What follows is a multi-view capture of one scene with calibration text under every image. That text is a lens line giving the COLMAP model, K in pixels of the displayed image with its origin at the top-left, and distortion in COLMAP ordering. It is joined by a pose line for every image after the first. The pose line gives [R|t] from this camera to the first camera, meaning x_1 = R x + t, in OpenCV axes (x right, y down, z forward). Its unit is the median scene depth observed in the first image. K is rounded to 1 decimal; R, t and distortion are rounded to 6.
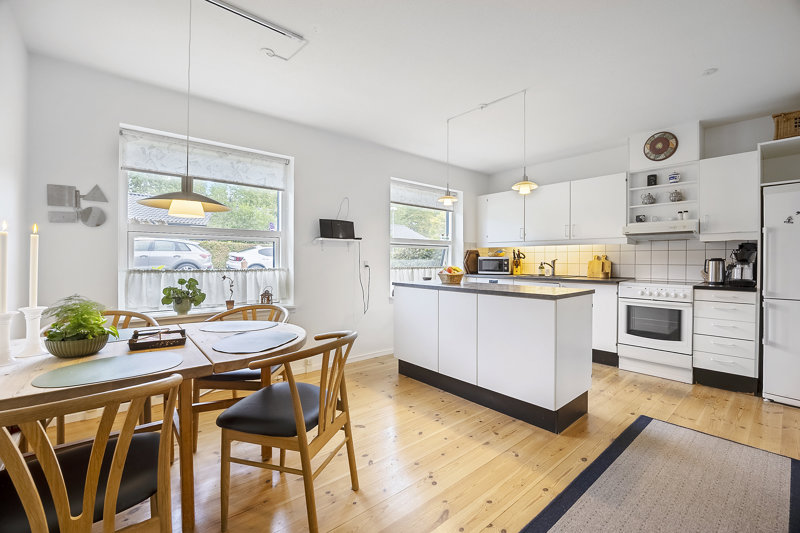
lens RADIAL K [[342.4, 0, 403.4], [0, 342.4, 261.9], [0, 0, 1]] dist [-0.027446, 0.000405]
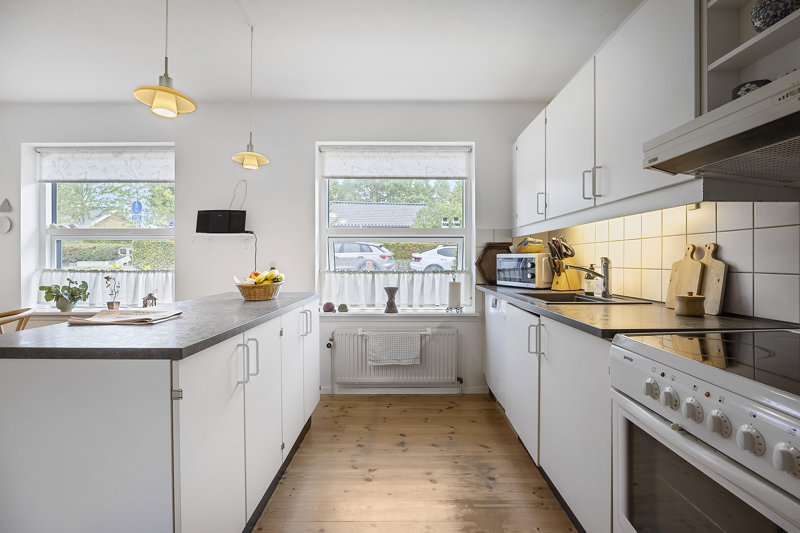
lens RADIAL K [[377.2, 0, 401.0], [0, 377.2, 262.2], [0, 0, 1]] dist [-0.017912, 0.000612]
pose [[0.756546, 0.001064, -0.653940, 0.726743], [-0.001862, 0.999998, -0.000528, -0.001803], [0.653938, 0.001617, 0.756546, 0.647299]]
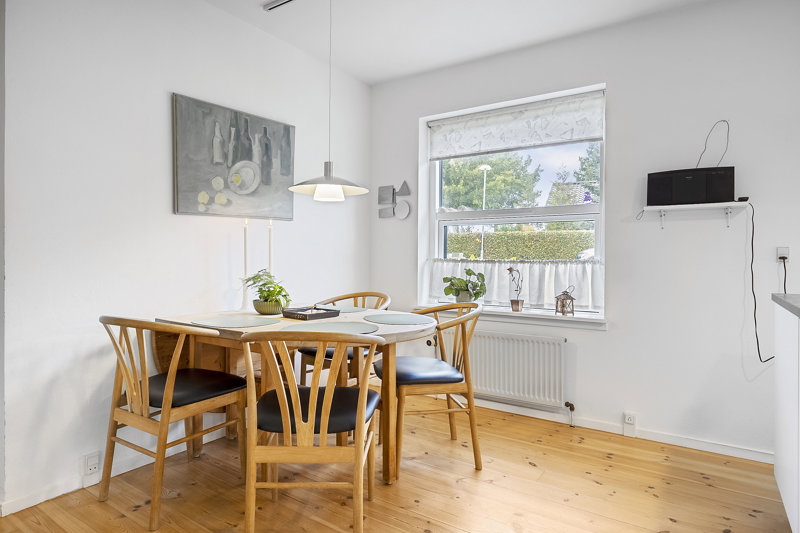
lens RADIAL K [[457.2, 0, 400.7], [0, 457.2, 262.9], [0, 0, 1]] dist [-0.020359, 0.000333]
pose [[0.265458, 0.005478, -0.964107, 0.377605], [-0.010644, 0.999940, 0.002751, 0.025613], [0.964064, 0.009532, 0.265500, 0.413378]]
